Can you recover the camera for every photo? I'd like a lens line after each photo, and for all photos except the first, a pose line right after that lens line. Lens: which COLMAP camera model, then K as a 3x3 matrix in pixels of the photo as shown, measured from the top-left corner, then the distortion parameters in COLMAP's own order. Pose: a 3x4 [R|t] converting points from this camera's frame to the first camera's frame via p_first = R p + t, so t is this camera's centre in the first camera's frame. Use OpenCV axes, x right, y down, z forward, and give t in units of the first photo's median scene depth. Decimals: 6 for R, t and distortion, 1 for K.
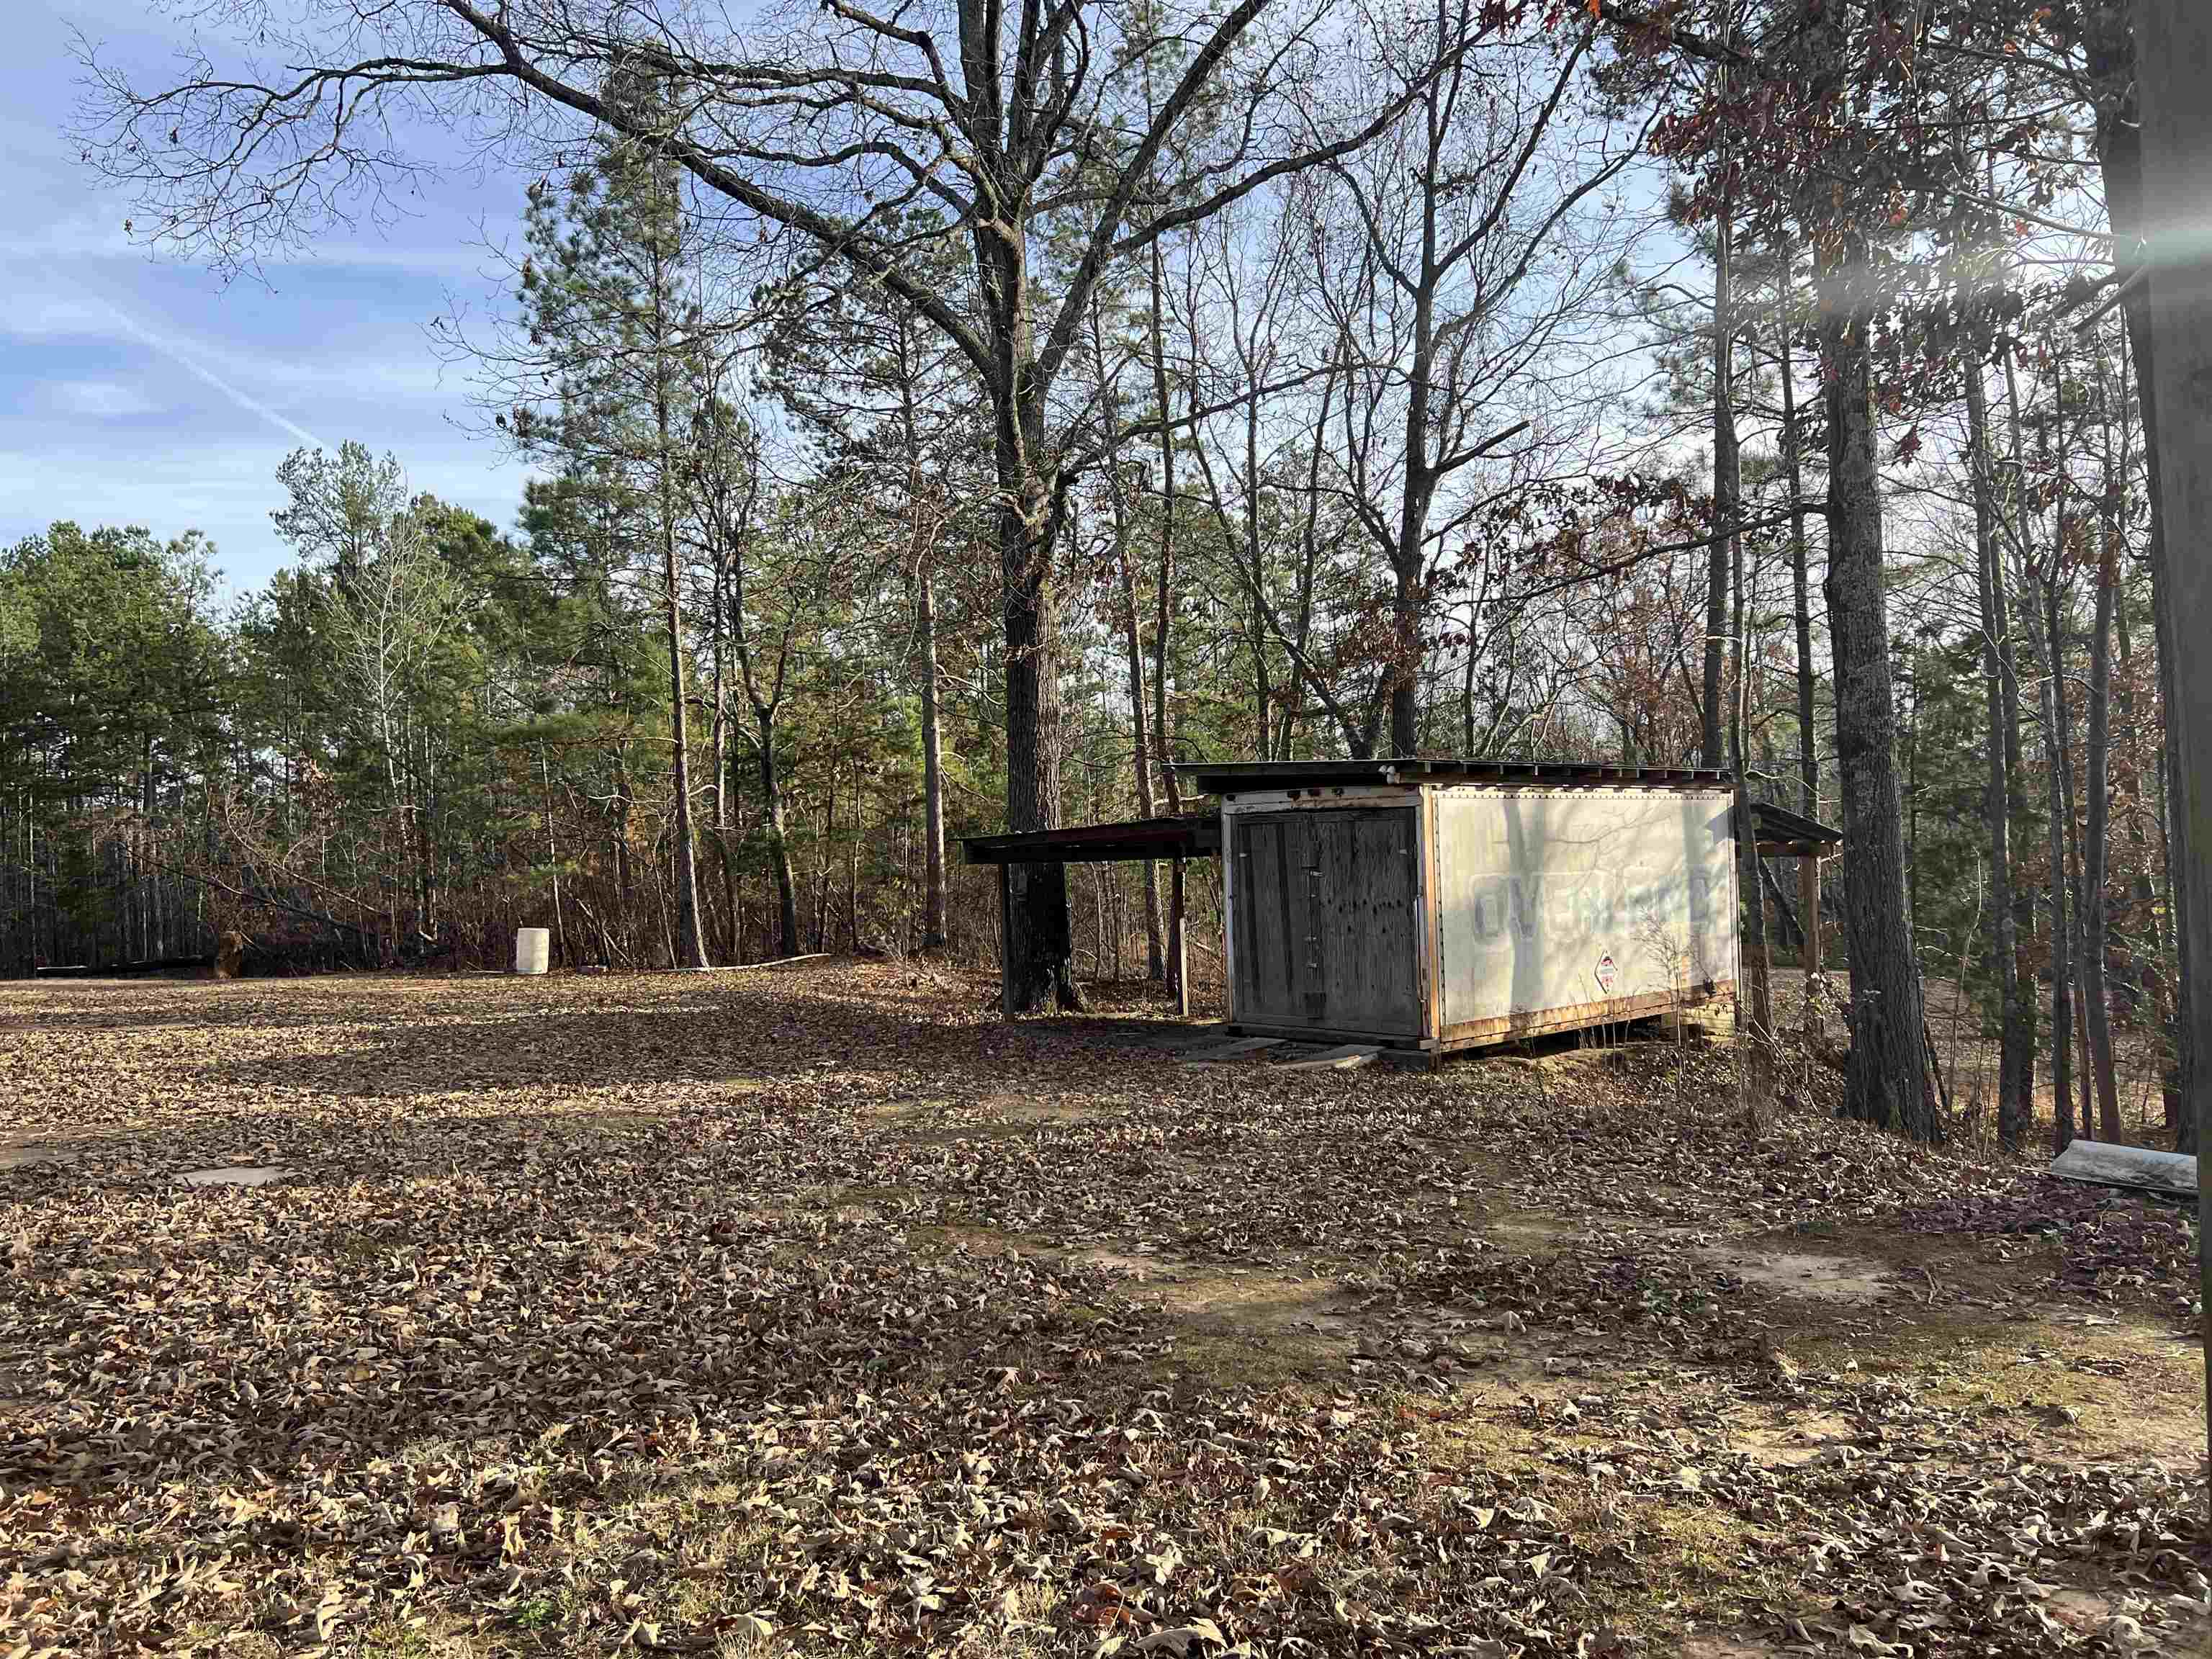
lens RADIAL K [[1651.7, 0, 1093.9], [0, 1651.7, 818.2], [0, 0, 1]] dist [0.034770, -0.036245]
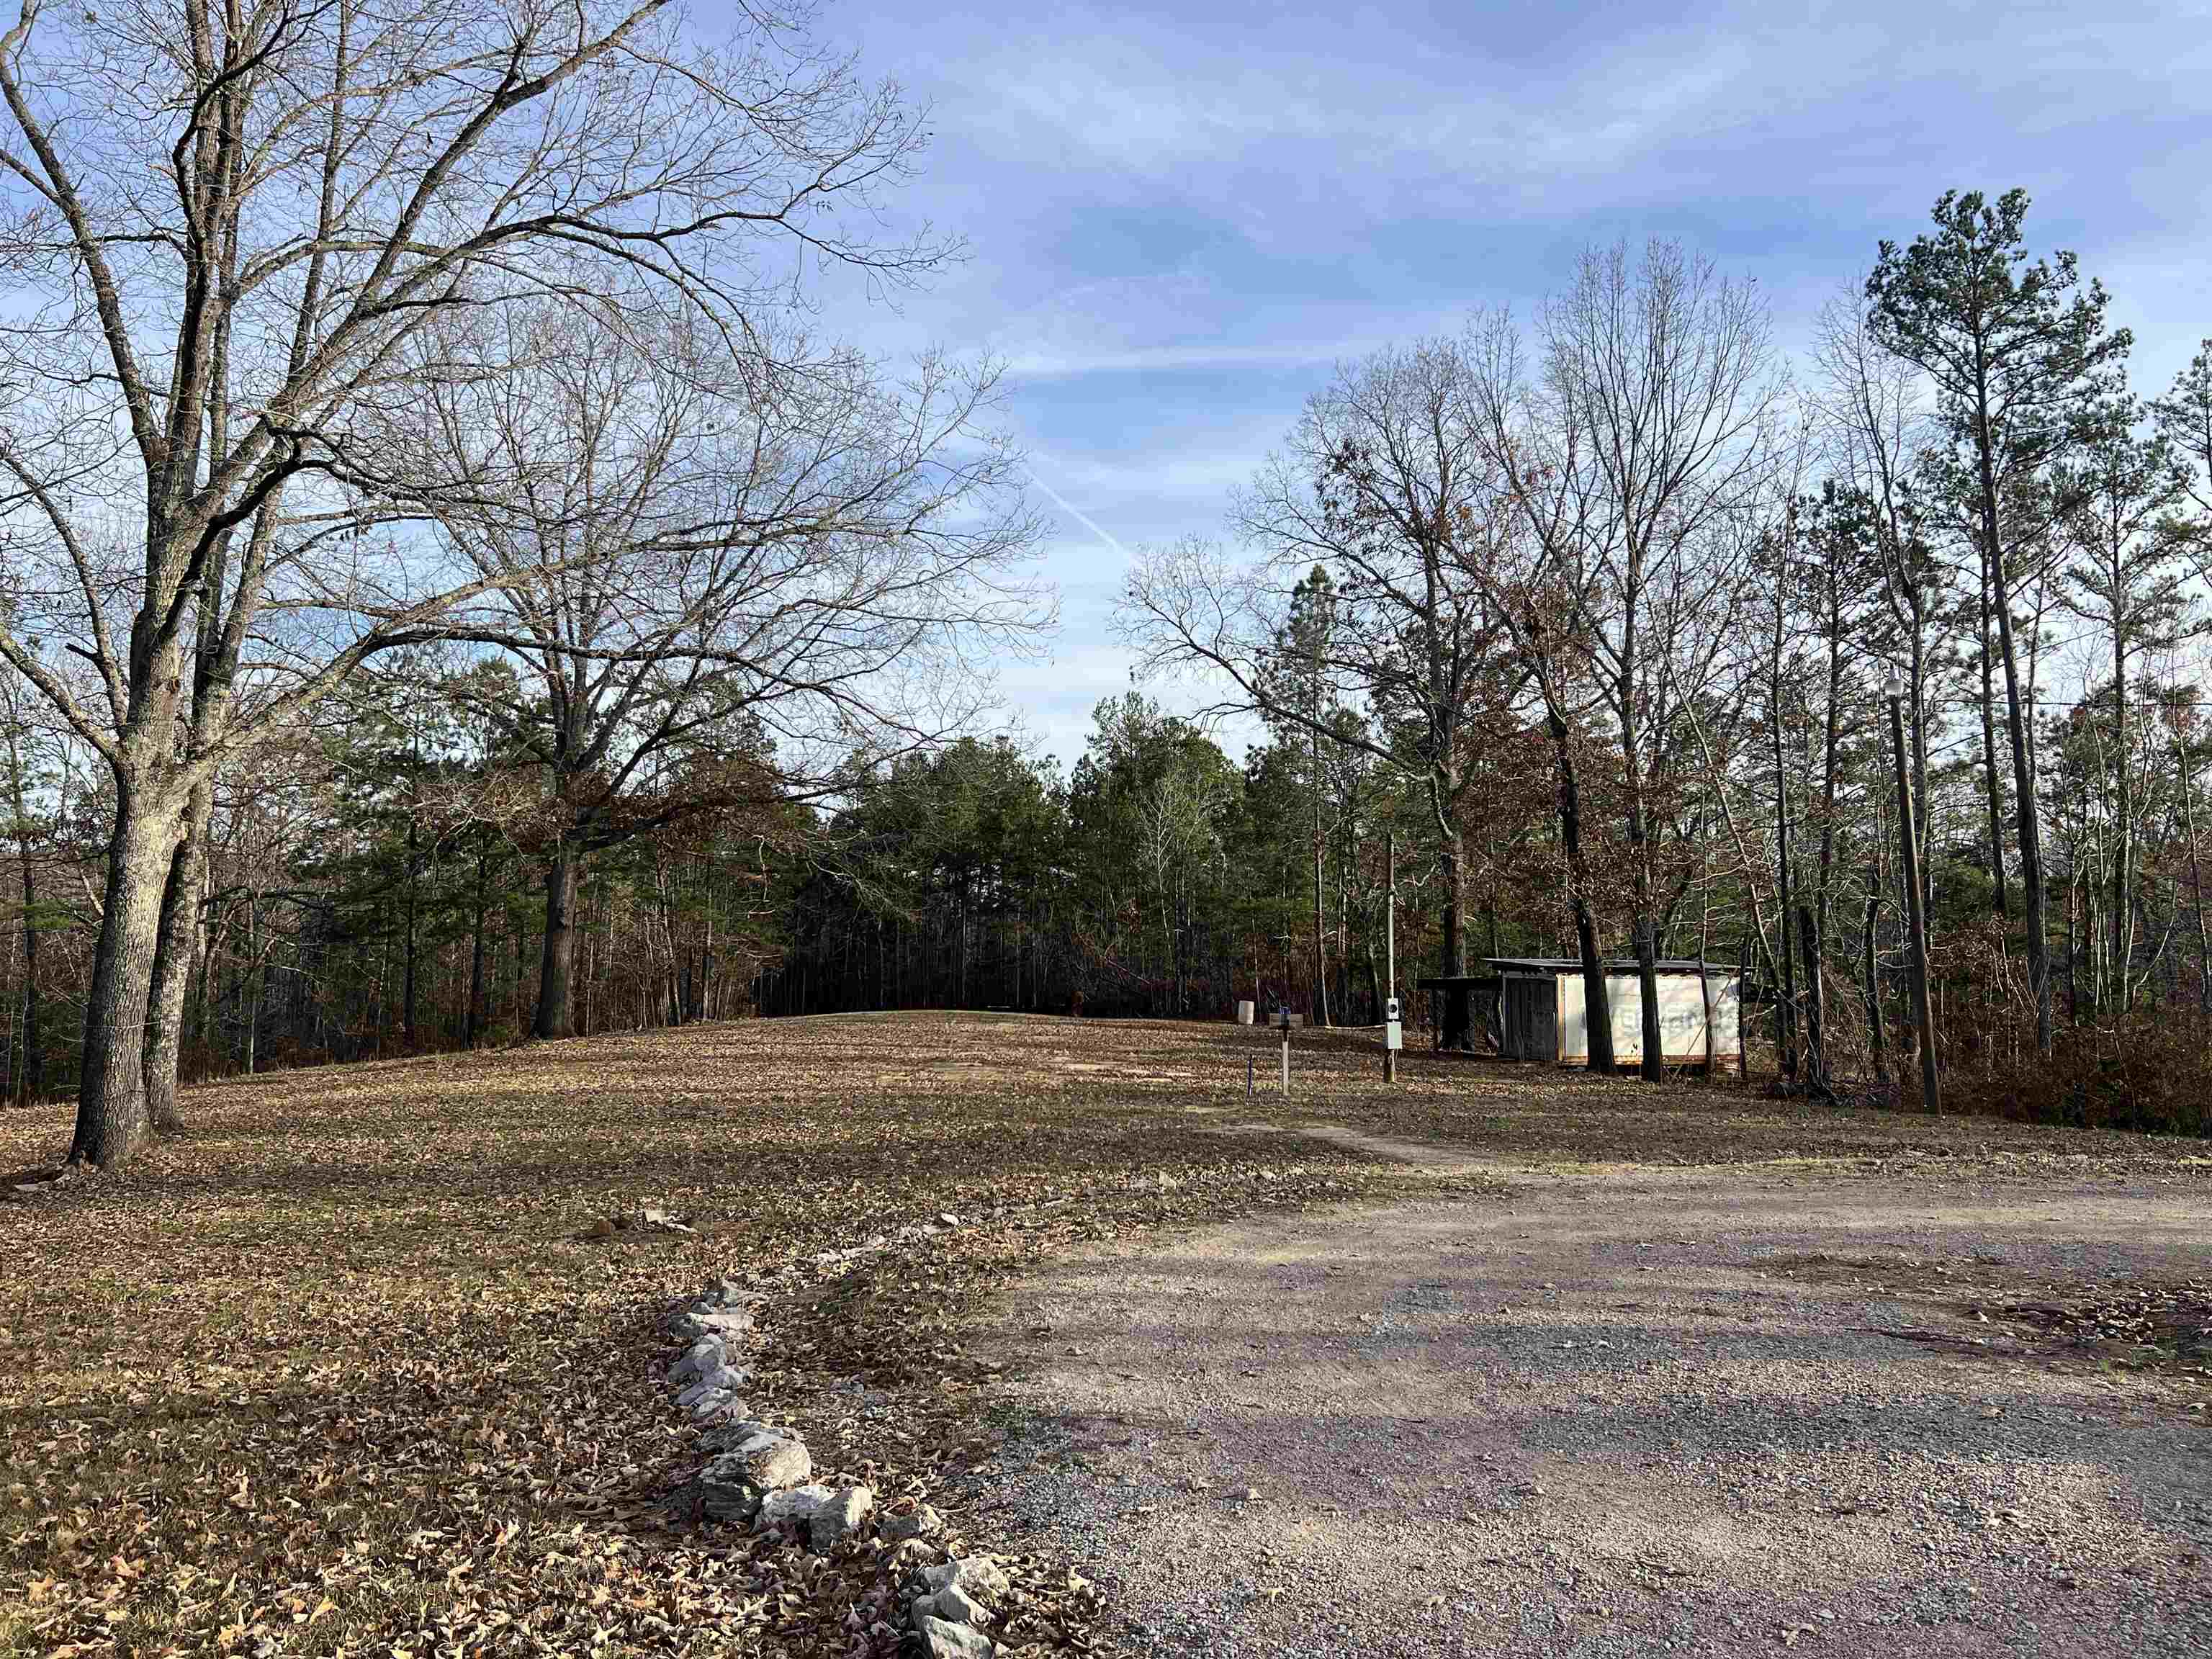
lens RADIAL K [[1651.7, 0, 1093.9], [0, 1651.7, 818.2], [0, 0, 1]] dist [0.034770, -0.036245]
pose [[0.924930, 0.009665, -0.380014, 0.687574], [-0.026460, 0.998889, -0.038998, -0.199081], [0.379215, 0.046126, 0.924158, -2.581973]]
